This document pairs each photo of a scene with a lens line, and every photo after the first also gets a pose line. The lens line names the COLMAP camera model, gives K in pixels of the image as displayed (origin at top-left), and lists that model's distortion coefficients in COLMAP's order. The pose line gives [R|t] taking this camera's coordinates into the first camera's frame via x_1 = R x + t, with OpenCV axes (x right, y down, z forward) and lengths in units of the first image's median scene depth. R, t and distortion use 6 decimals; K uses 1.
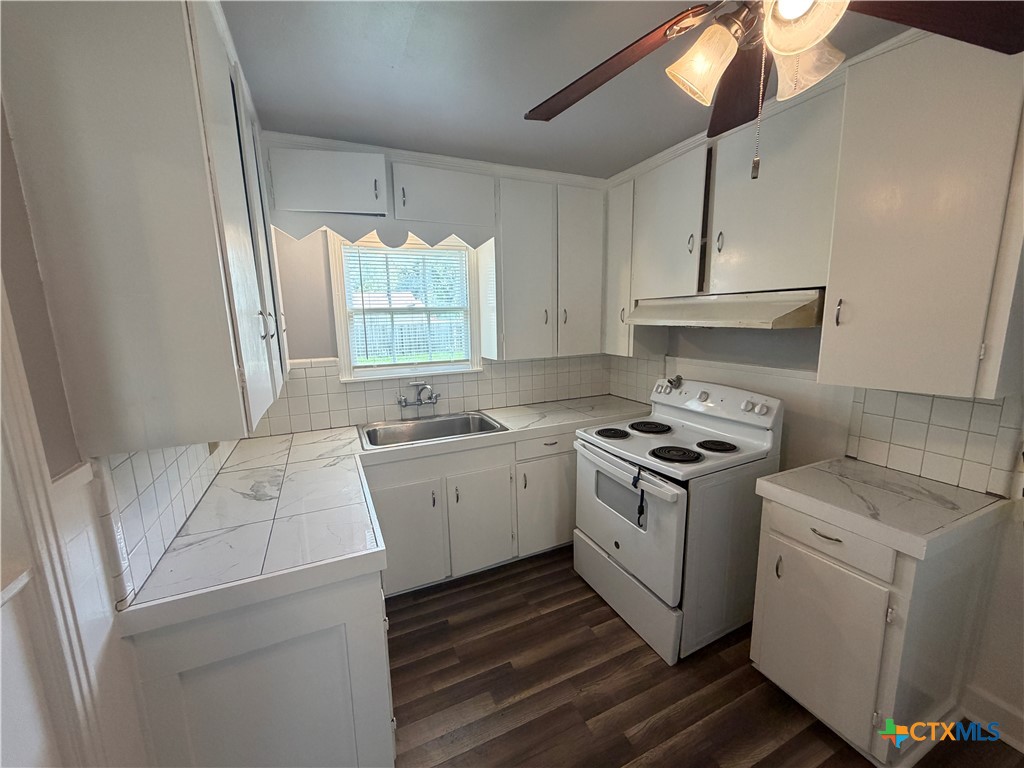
lens RADIAL K [[407.2, 0, 509.9], [0, 407.2, 385.3], [0, 0, 1]] dist [-0.002275, 0.000010]
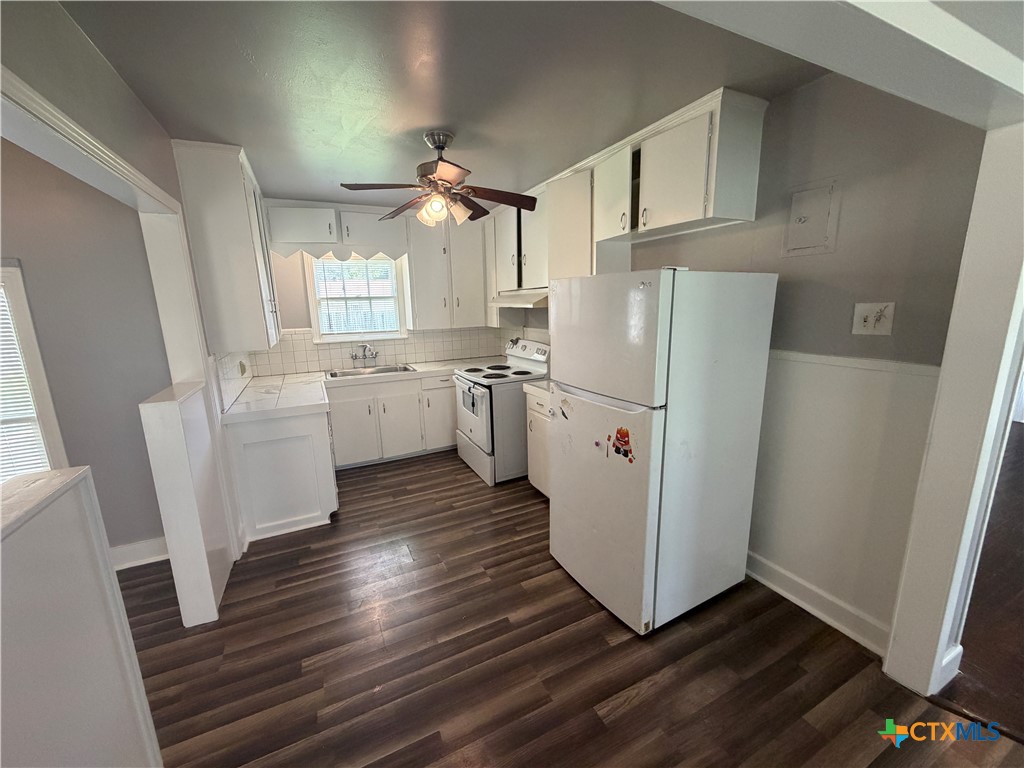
lens RADIAL K [[407.2, 0, 511.0], [0, 407.2, 384.5], [0, 0, 1]] dist [-0.002275, 0.000010]
pose [[0.999515, -0.007804, 0.030147, 0.386287], [0.006987, 0.999608, 0.027096, 0.143310], [-0.030346, -0.026873, 0.999178, -0.781254]]
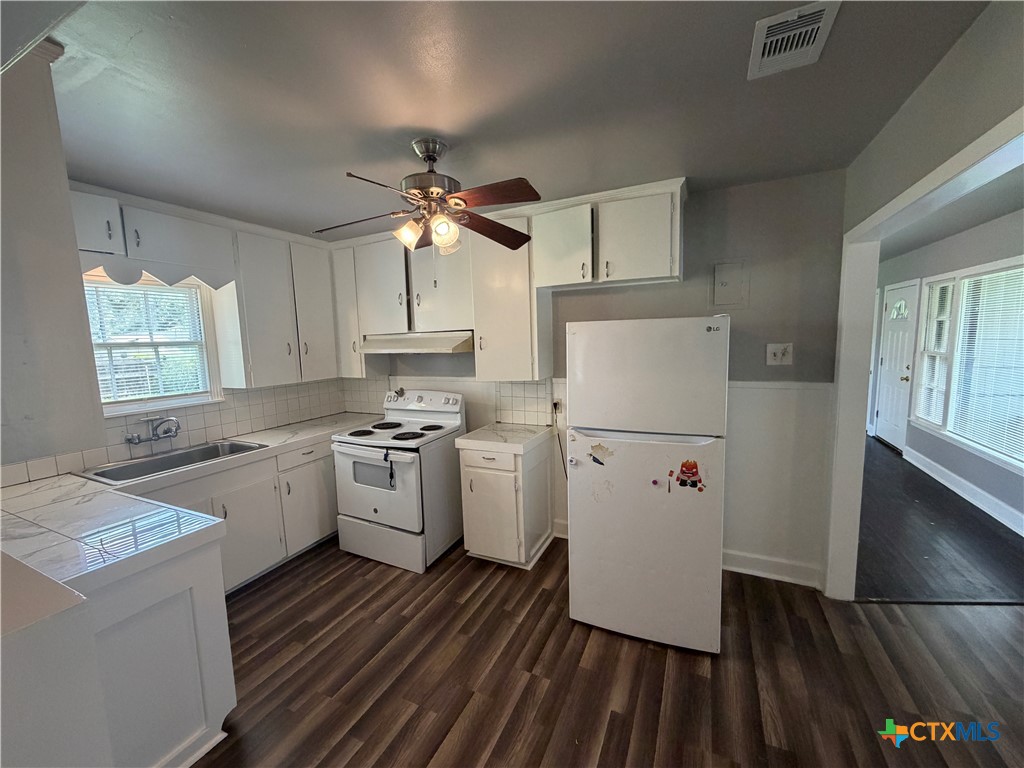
lens RADIAL K [[407.2, 0, 510.9], [0, 407.2, 384.9], [0, 0, 1]] dist [-0.002275, 0.000010]
pose [[0.765515, -0.074648, 0.639073, -0.236738], [0.124149, 0.991719, -0.032872, 0.070535], [-0.631327, 0.104504, 0.768443, -0.397706]]
